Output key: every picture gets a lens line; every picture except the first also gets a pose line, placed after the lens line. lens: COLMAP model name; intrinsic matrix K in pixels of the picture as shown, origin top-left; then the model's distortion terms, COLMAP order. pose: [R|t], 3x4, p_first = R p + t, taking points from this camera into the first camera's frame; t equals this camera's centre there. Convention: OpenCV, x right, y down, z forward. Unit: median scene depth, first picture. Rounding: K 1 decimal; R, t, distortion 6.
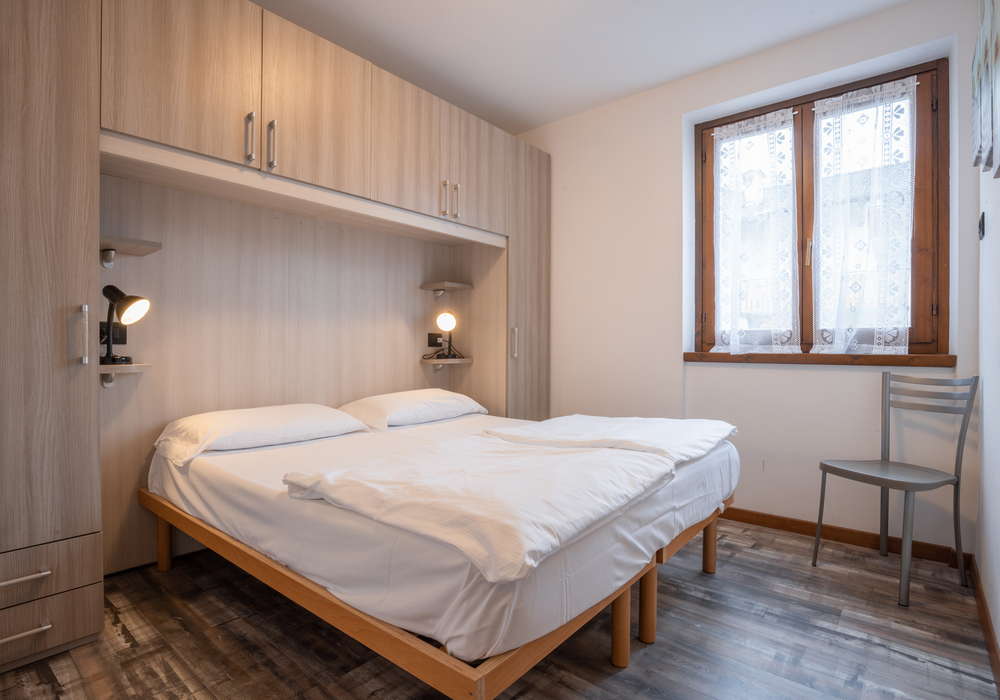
lens RADIAL K [[506.4, 0, 500.0], [0, 506.4, 350.0], [0, 0, 1]] dist [0.001011, 0.000496]
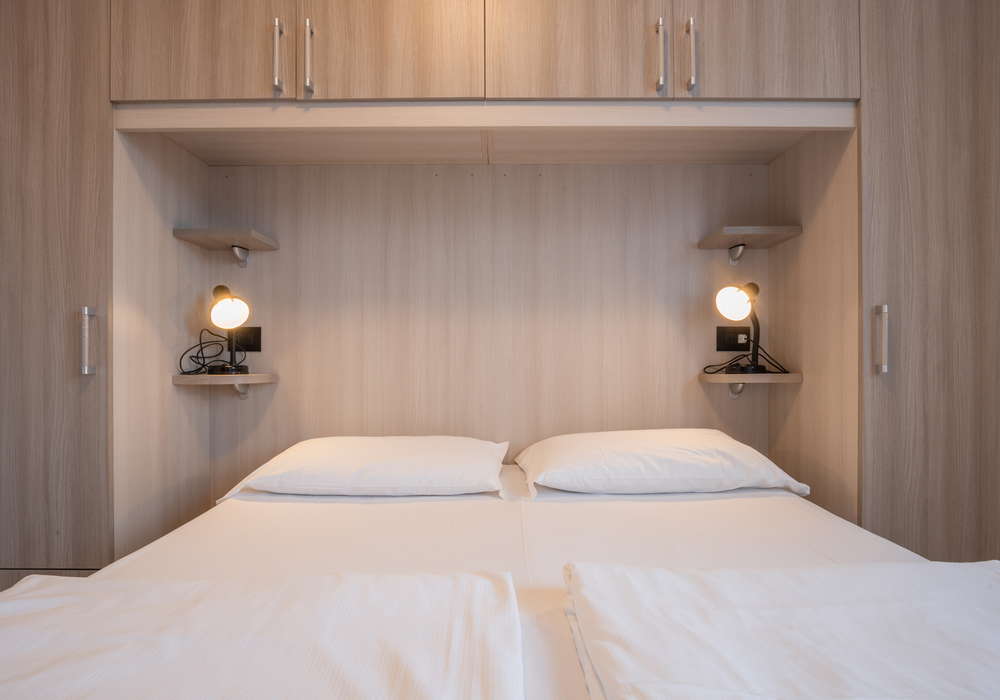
lens RADIAL K [[560.7, 0, 500.0], [0, 560.7, 350.0], [0, 0, 1]] dist [-0.005839, -0.002179]
pose [[0.643220, -0.013310, -0.765566, 0.184833], [0.001701, 0.999871, -0.015954, 0.001783], [0.765680, 0.008960, 0.643160, 0.450213]]
